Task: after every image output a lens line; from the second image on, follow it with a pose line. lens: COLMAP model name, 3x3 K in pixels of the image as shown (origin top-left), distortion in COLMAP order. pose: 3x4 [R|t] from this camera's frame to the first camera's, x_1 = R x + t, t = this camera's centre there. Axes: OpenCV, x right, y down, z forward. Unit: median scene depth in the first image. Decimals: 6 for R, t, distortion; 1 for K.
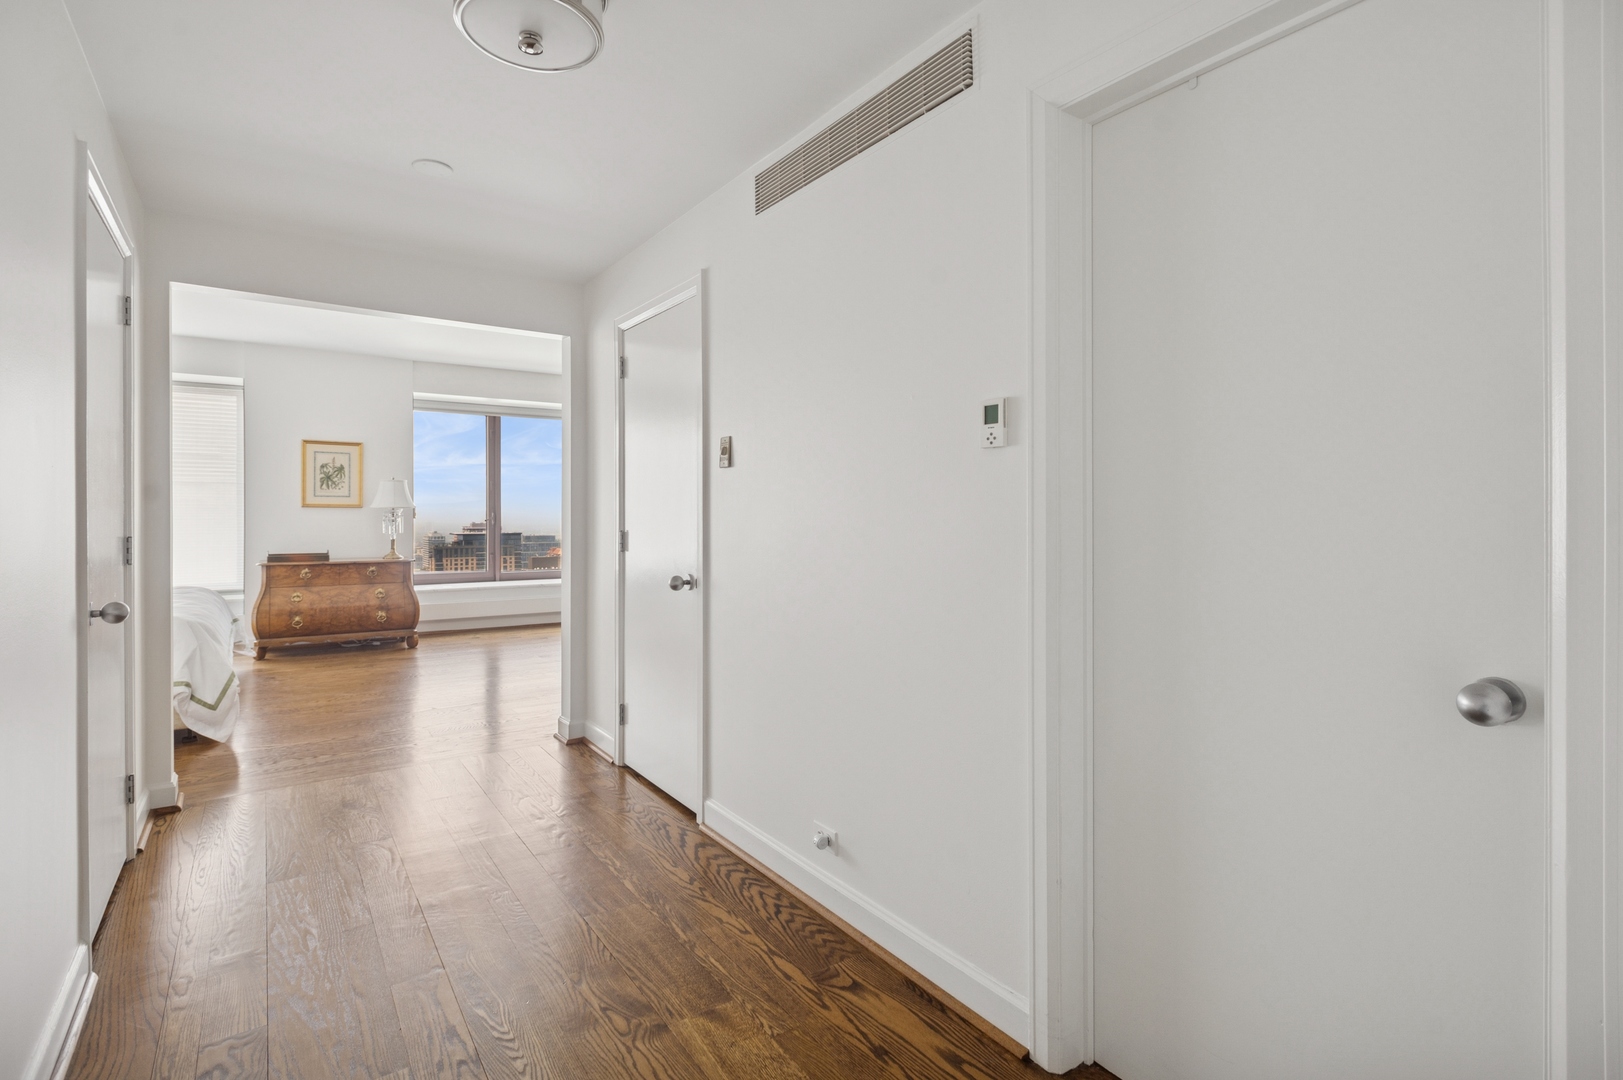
lens RADIAL K [[783.1, 0, 812.8], [0, 783.1, 515.6], [0, 0, 1]] dist [0.011293, -0.003607]
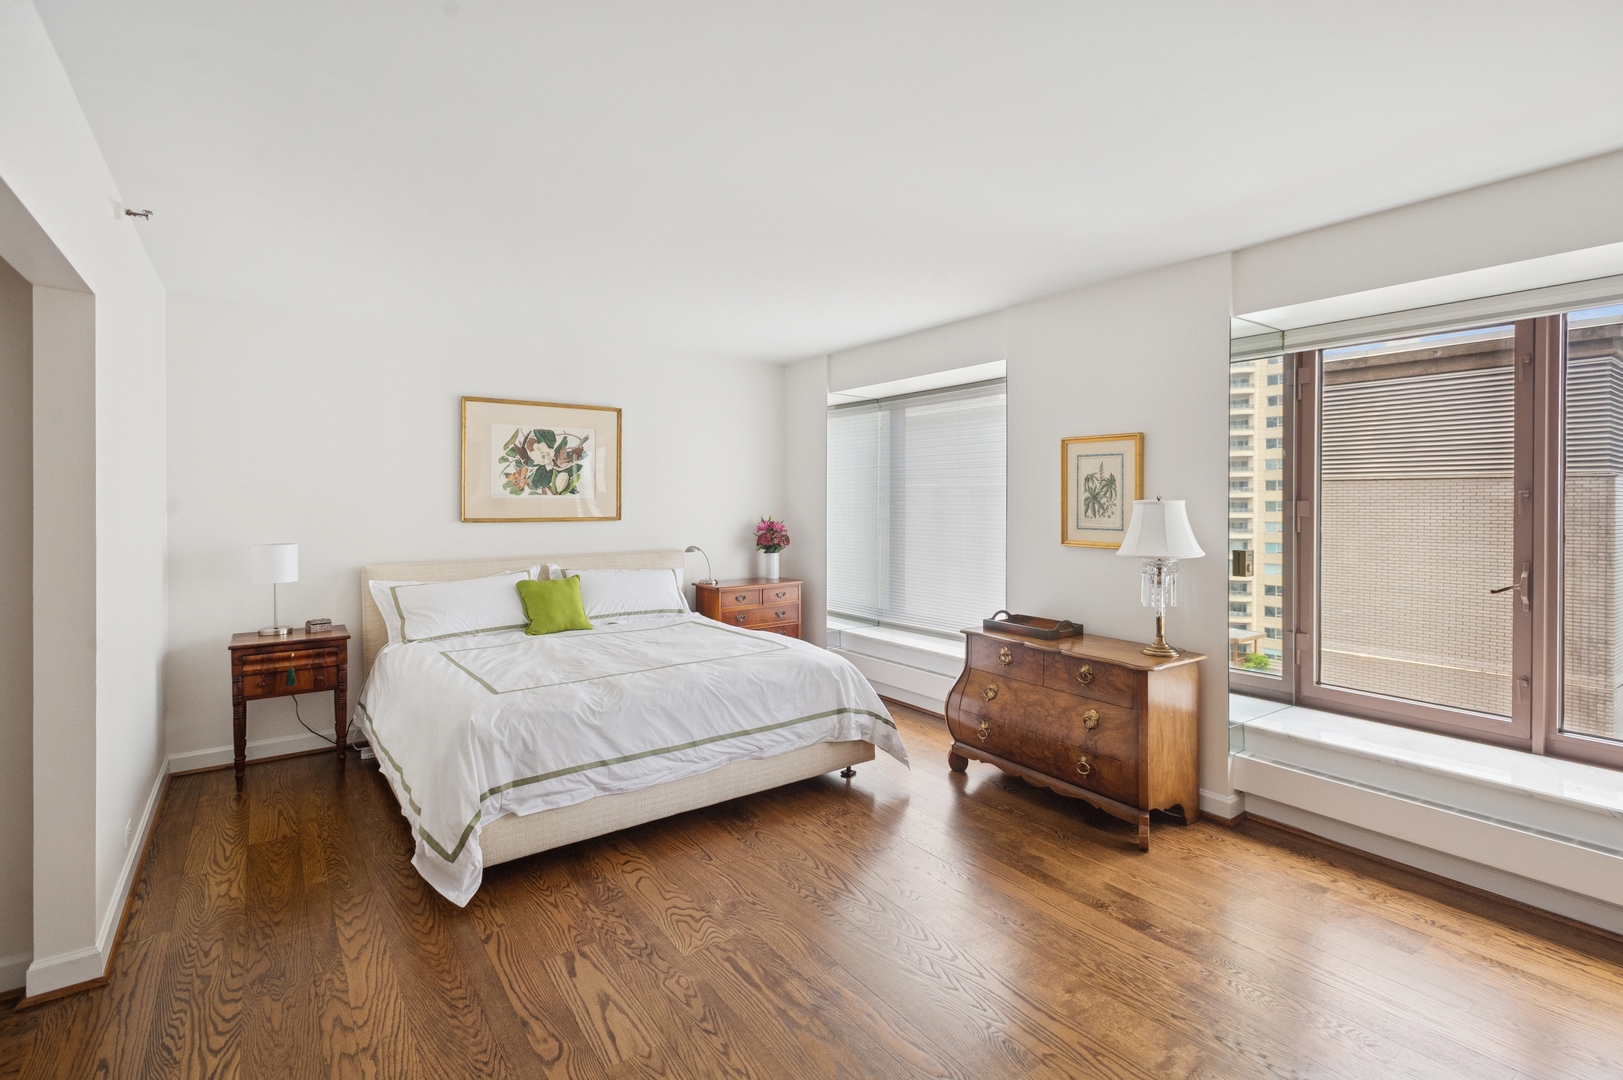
lens RADIAL K [[783.1, 0, 828.0], [0, 783.1, 489.3], [0, 0, 1]] dist [0.011293, -0.003607]
pose [[0.032574, -0.015365, -0.999351, -0.028276], [-0.004453, 0.999870, -0.015518, -0.045095], [0.999459, 0.004955, 0.032501, 0.789455]]
